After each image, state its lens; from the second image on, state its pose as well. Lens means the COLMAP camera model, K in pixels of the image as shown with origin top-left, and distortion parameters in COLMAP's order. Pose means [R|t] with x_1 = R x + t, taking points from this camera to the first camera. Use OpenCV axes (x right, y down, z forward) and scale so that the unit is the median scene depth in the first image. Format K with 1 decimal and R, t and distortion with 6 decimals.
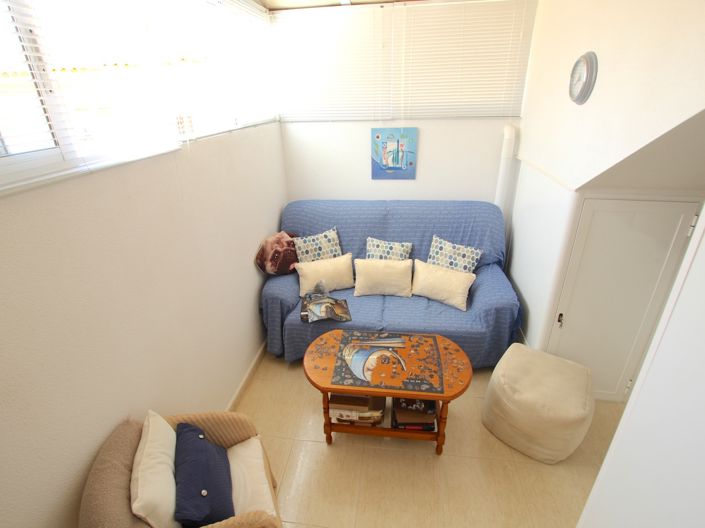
lens RADIAL K [[328.6, 0, 366.4], [0, 328.6, 258.4], [0, 0, 1]] dist [-0.030148, 0.004135]
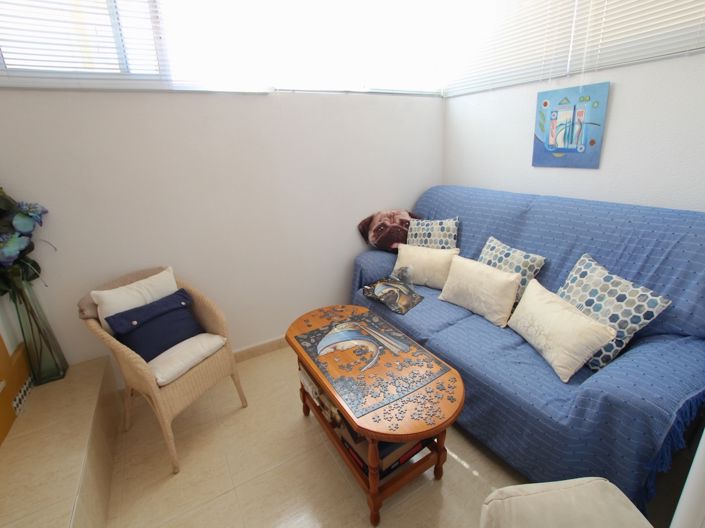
lens RADIAL K [[328.6, 0, 356.0], [0, 328.6, 263.6], [0, 0, 1]] dist [-0.030148, 0.004135]
pose [[0.604692, 0.265176, -0.751019, 0.411319], [-0.328959, 0.941913, 0.067713, 0.045990], [0.725351, 0.206109, 0.656799, 0.310964]]
